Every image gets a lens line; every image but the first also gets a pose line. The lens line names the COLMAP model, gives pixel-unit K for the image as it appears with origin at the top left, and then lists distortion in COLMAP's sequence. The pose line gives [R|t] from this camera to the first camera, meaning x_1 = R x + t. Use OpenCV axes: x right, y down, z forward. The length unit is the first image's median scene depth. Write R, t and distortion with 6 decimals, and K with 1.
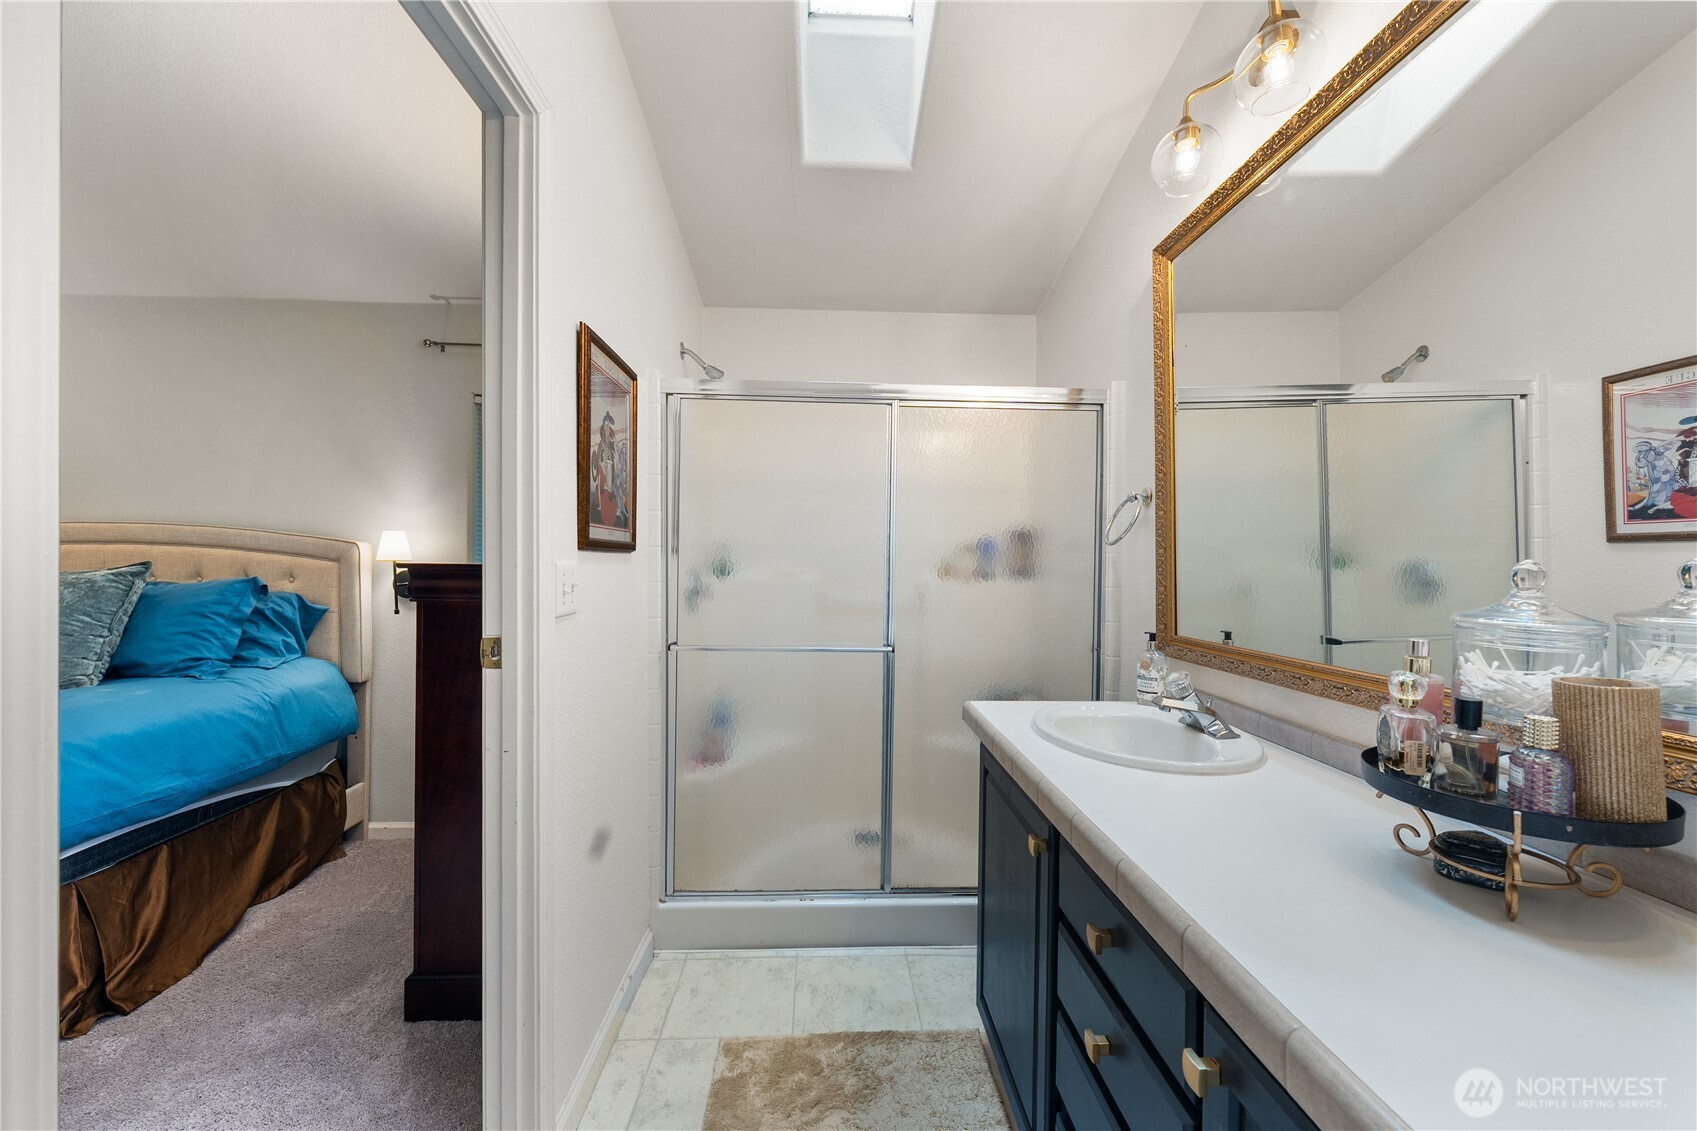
lens RADIAL K [[649.6, 0, 858.4], [0, 649.6, 560.6], [0, 0, 1]] dist [-0.004937, 0.000563]
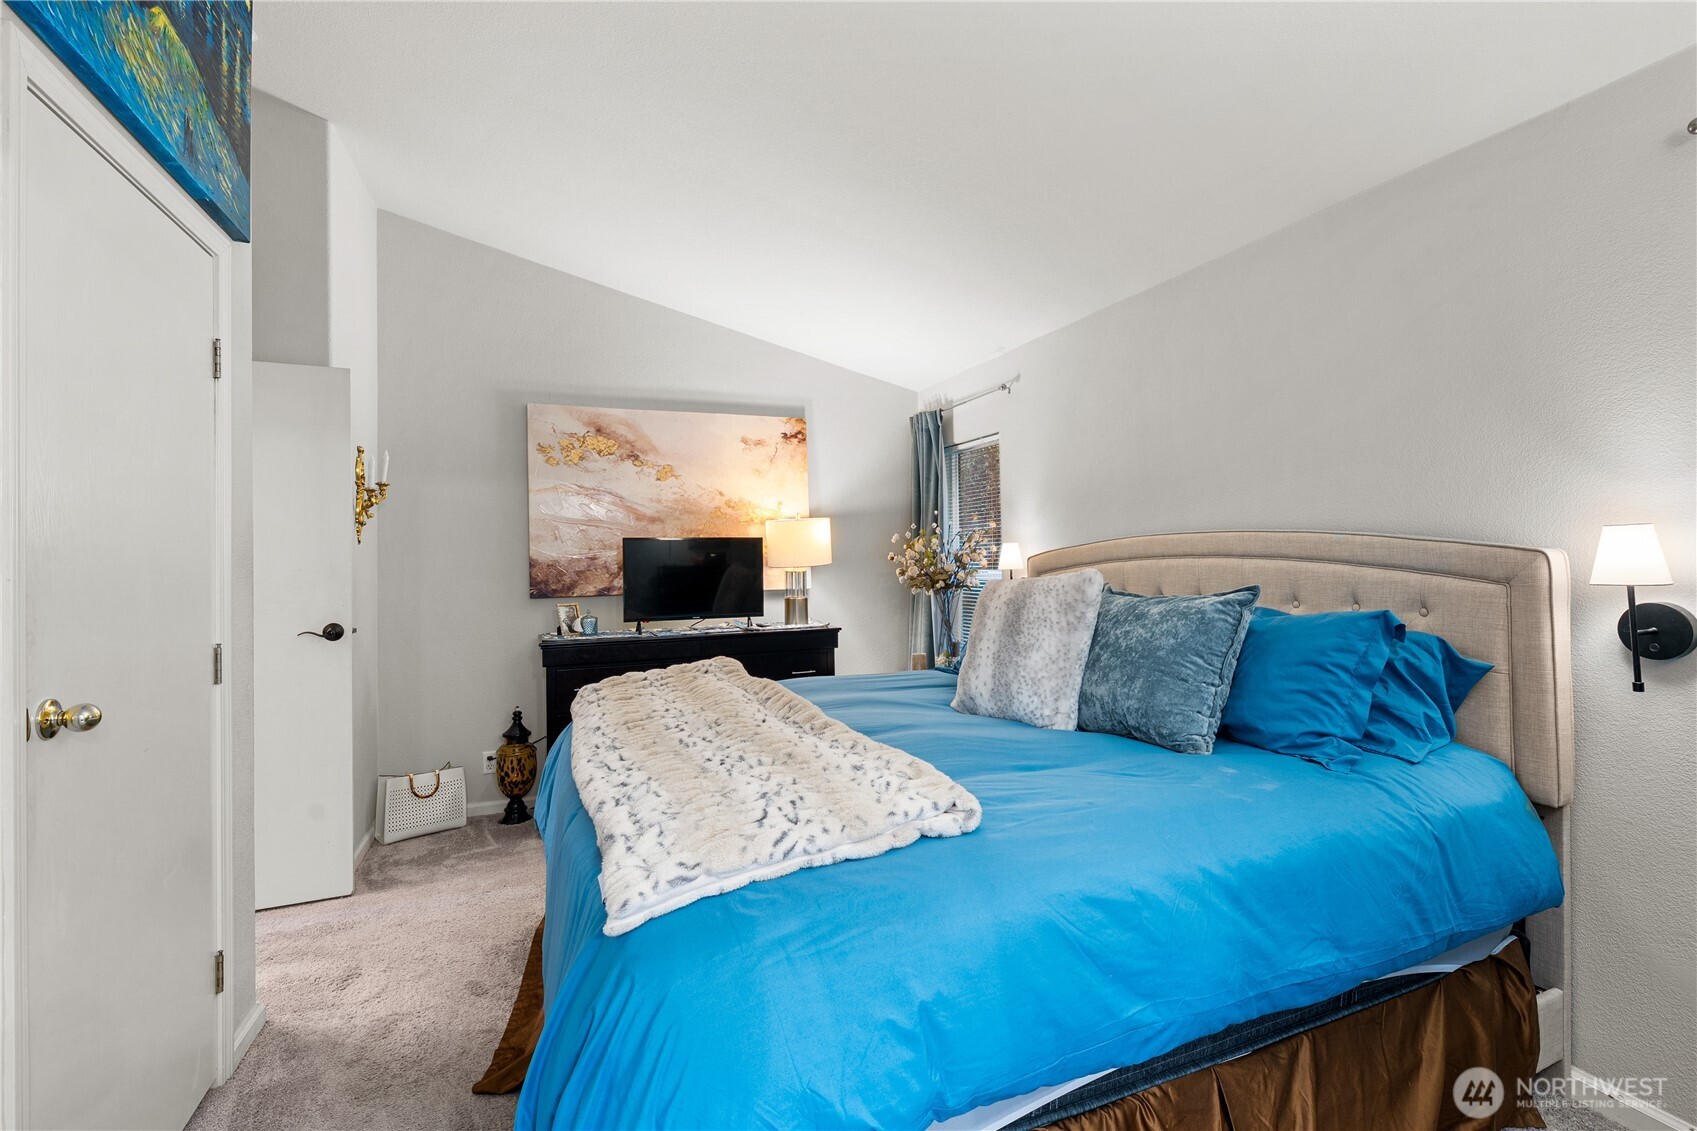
lens RADIAL K [[764.9, 0, 857.8], [0, 764.9, 559.1], [0, 0, 1]] dist [-0.000149, 0.000937]
pose [[0.328381, -0.006437, -0.944523, -0.393691], [0.017789, 0.999842, -0.000629, -0.033723], [0.944378, -0.016595, 0.328444, 0.266357]]
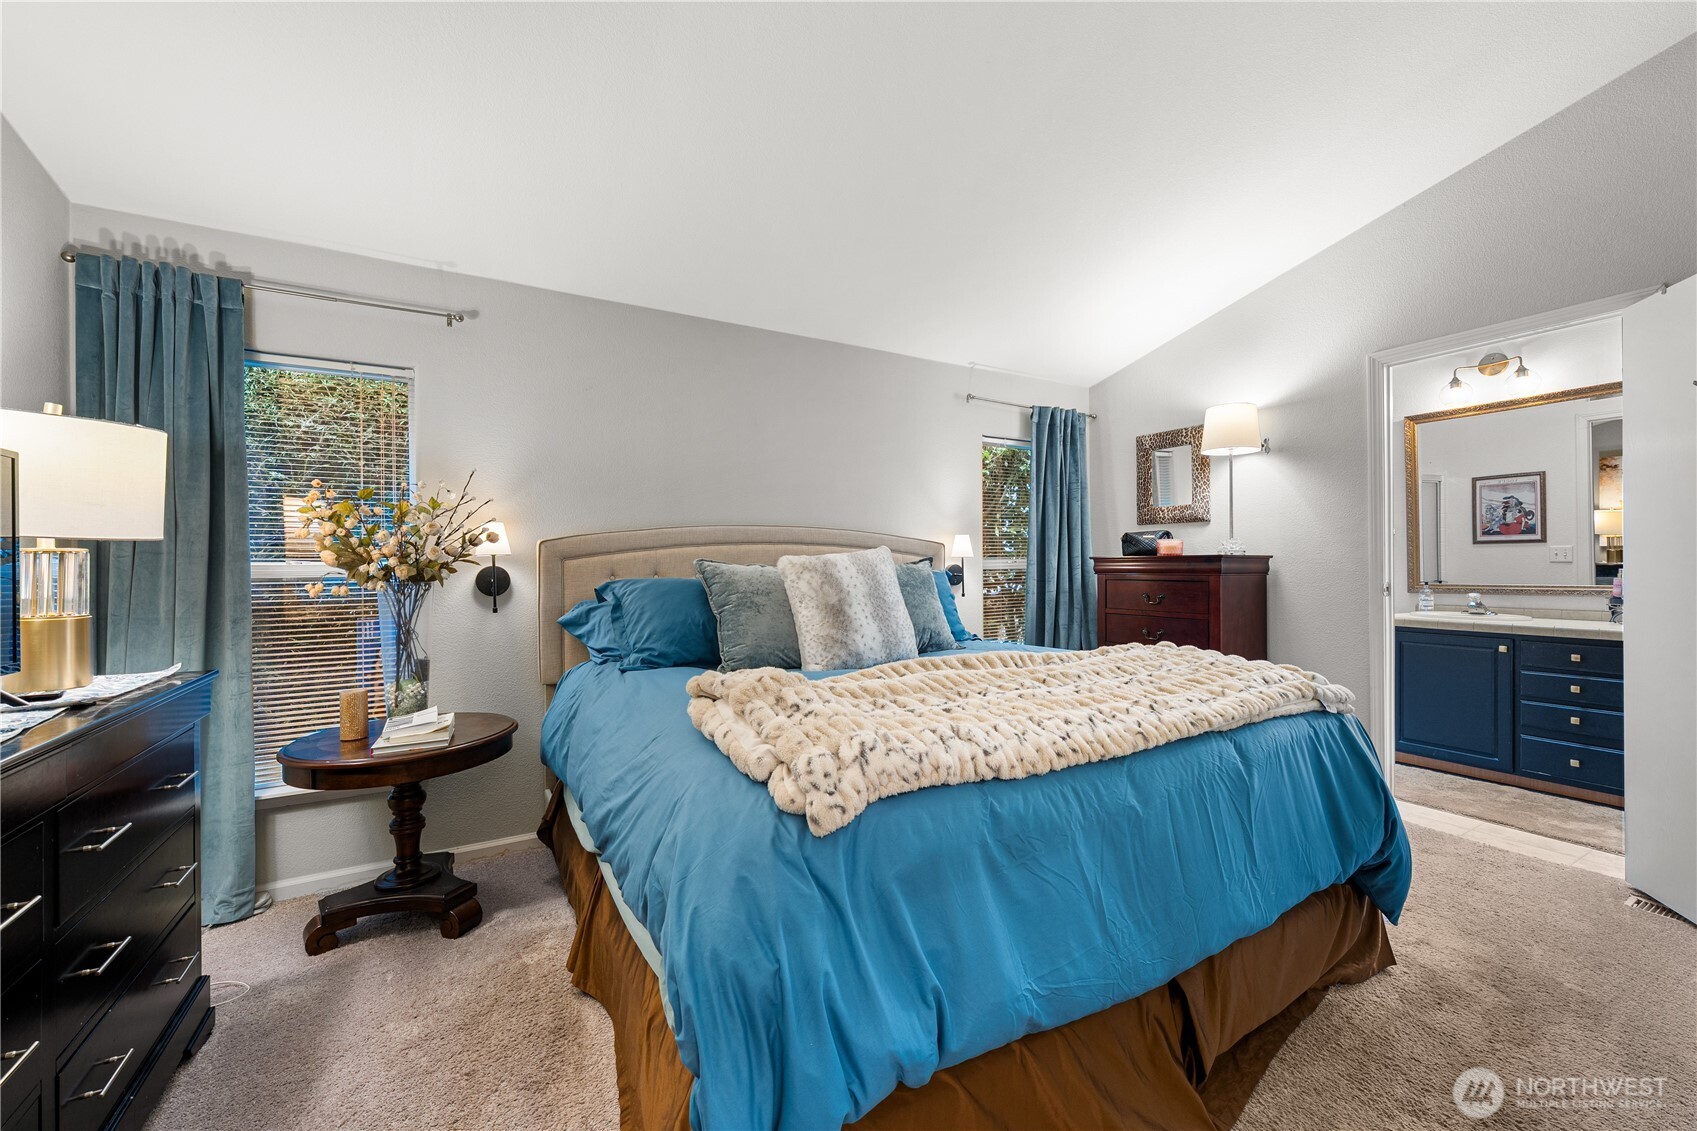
lens RADIAL K [[649.6, 0, 846.8], [0, 649.6, 559.6], [0, 0, 1]] dist [-0.004937, 0.000563]
pose [[0.891222, -0.011008, 0.453434, -1.700234], [0.010508, 0.999938, 0.003623, -0.001622], [-0.453446, 0.001536, 0.891283, -0.102972]]
